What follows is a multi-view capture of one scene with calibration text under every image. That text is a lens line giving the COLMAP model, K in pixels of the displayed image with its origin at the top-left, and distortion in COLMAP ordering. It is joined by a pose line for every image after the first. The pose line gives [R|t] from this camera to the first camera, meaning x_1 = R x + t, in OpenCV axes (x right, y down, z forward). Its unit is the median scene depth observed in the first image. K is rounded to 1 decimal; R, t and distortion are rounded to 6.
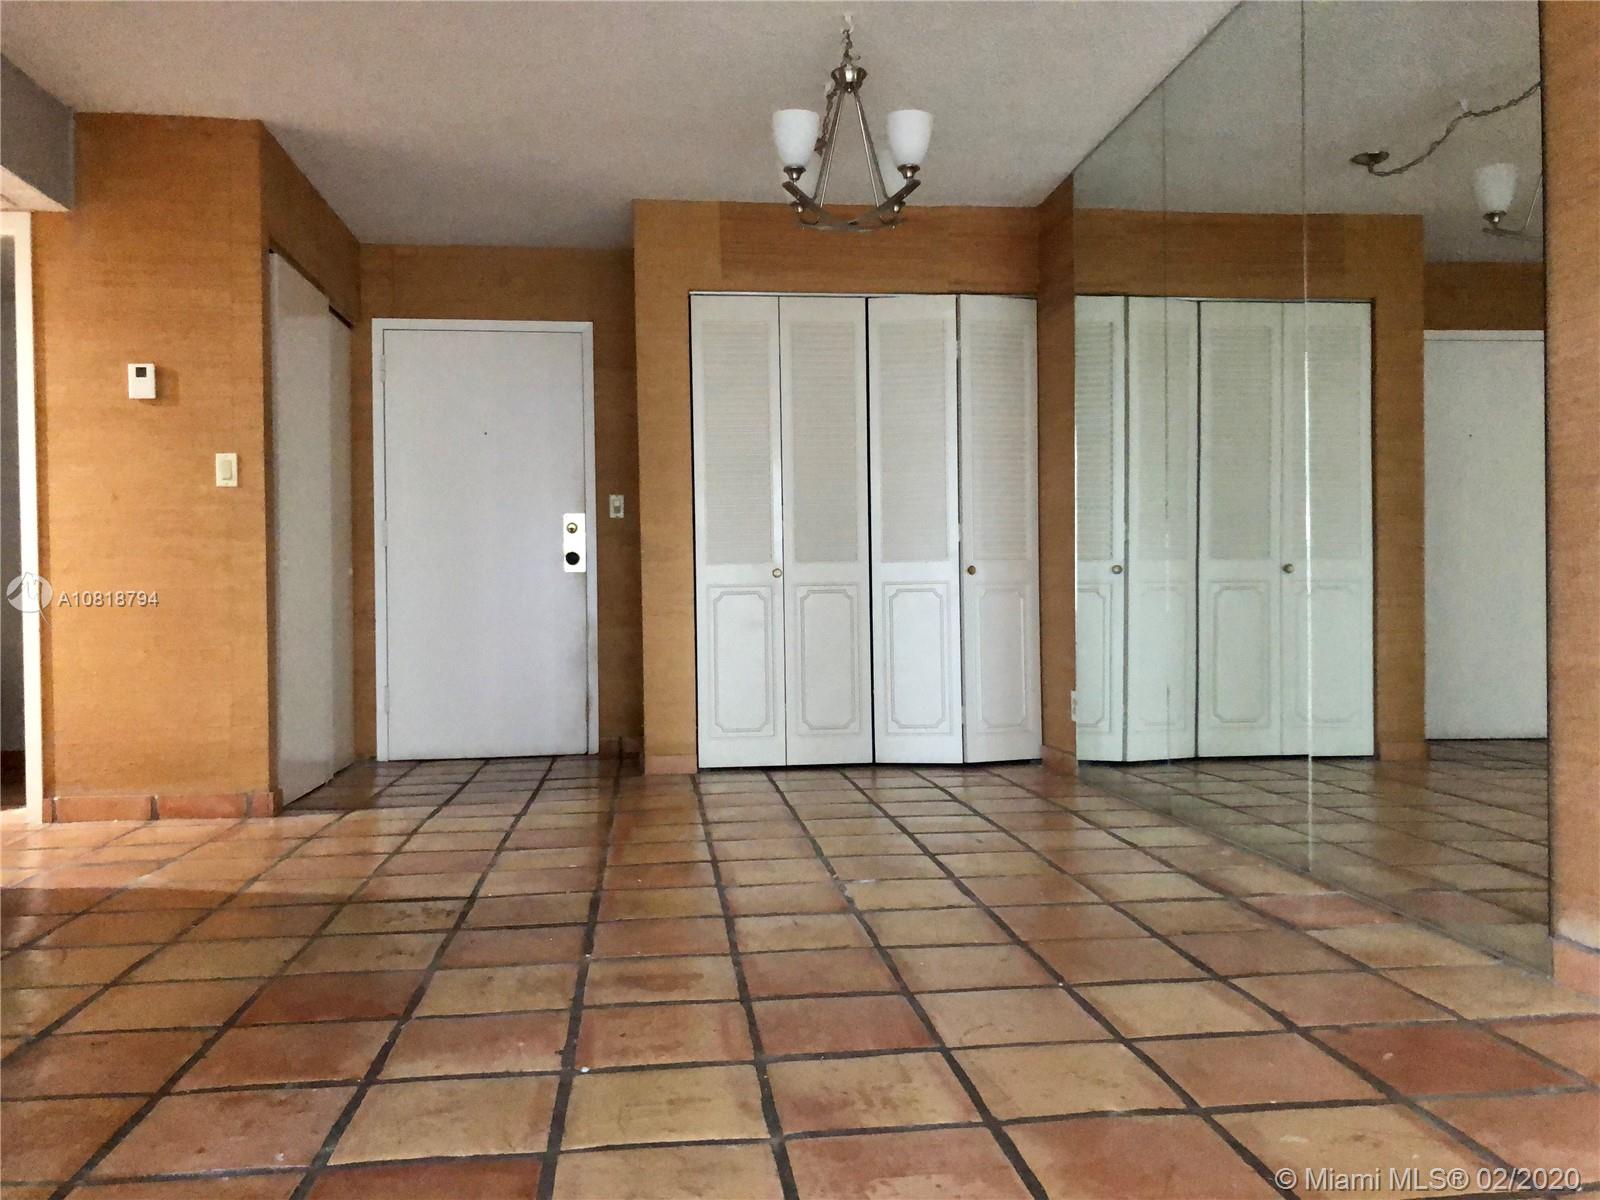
lens RADIAL K [[1294.8, 0, 811.7], [0, 1294.8, 594.2], [0, 0, 1]] dist [0.070008, -0.104749]
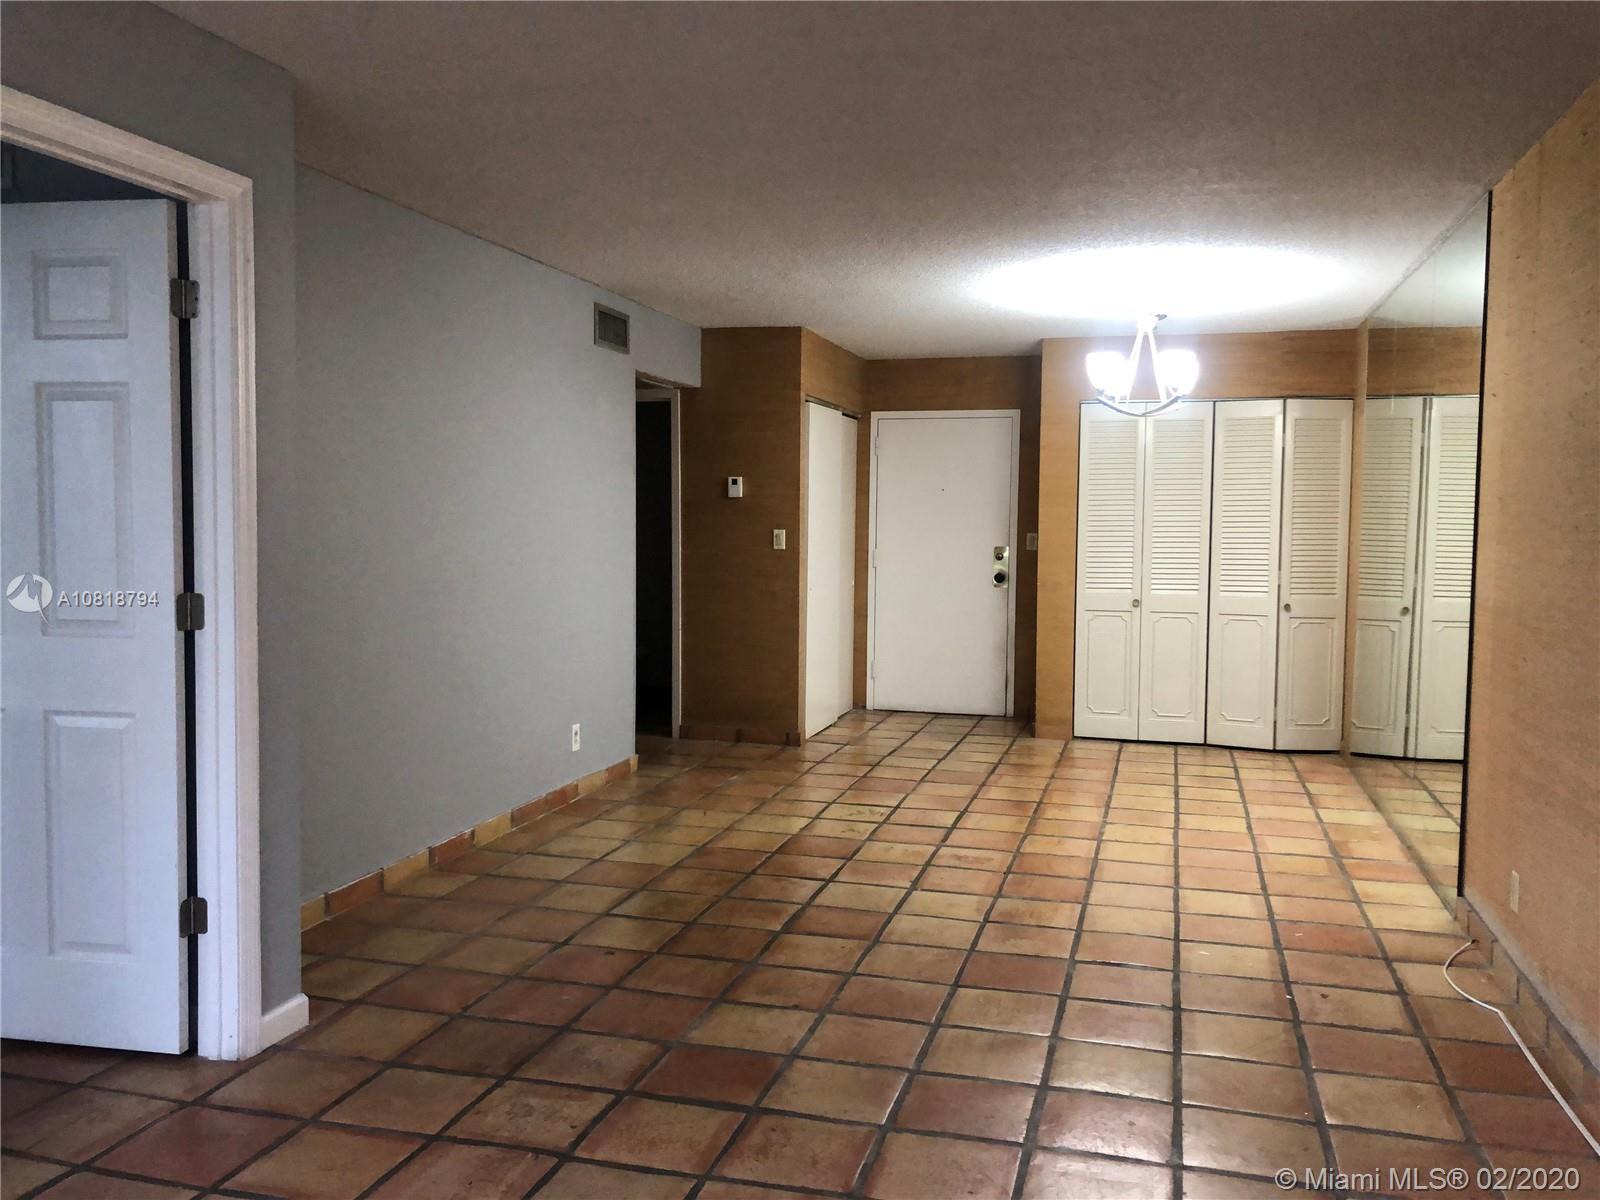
lens RADIAL K [[1294.8, 0, 811.7], [0, 1294.8, 594.2], [0, 0, 1]] dist [0.070008, -0.104749]
pose [[0.923095, 0.043700, -0.382082, 0.382357], [-0.020171, 0.997657, 0.065373, -0.223606], [0.384043, -0.052639, 0.921813, -0.869401]]
